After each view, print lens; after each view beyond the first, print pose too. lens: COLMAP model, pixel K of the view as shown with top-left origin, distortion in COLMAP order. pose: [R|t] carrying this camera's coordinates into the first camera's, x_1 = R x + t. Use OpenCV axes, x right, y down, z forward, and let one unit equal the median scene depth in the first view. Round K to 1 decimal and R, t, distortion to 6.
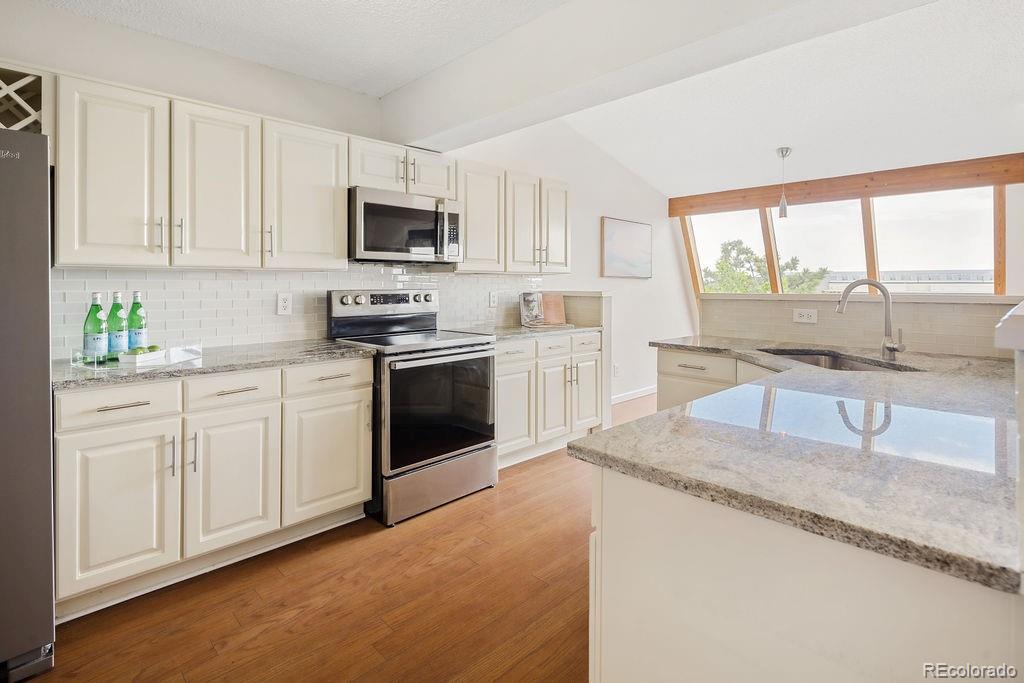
lens RADIAL K [[504.7, 0, 505.9], [0, 504.7, 284.0], [0, 0, 1]] dist [0.003656, 0.000343]
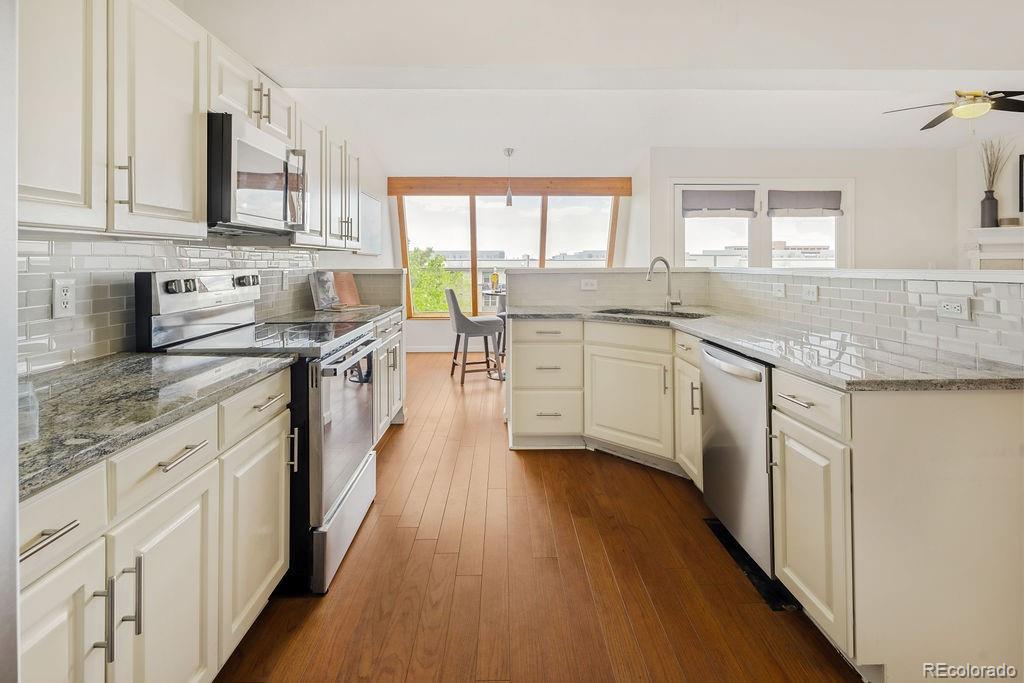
lens RADIAL K [[500.9, 0, 510.2], [0, 500.9, 262.6], [0, 0, 1]] dist [-0.002727, -0.000544]
pose [[0.680510, -0.004810, 0.732723, -0.484654], [0.004268, 0.999988, 0.002601, 0.001885], [-0.732727, 0.001357, 0.680522, 0.264340]]
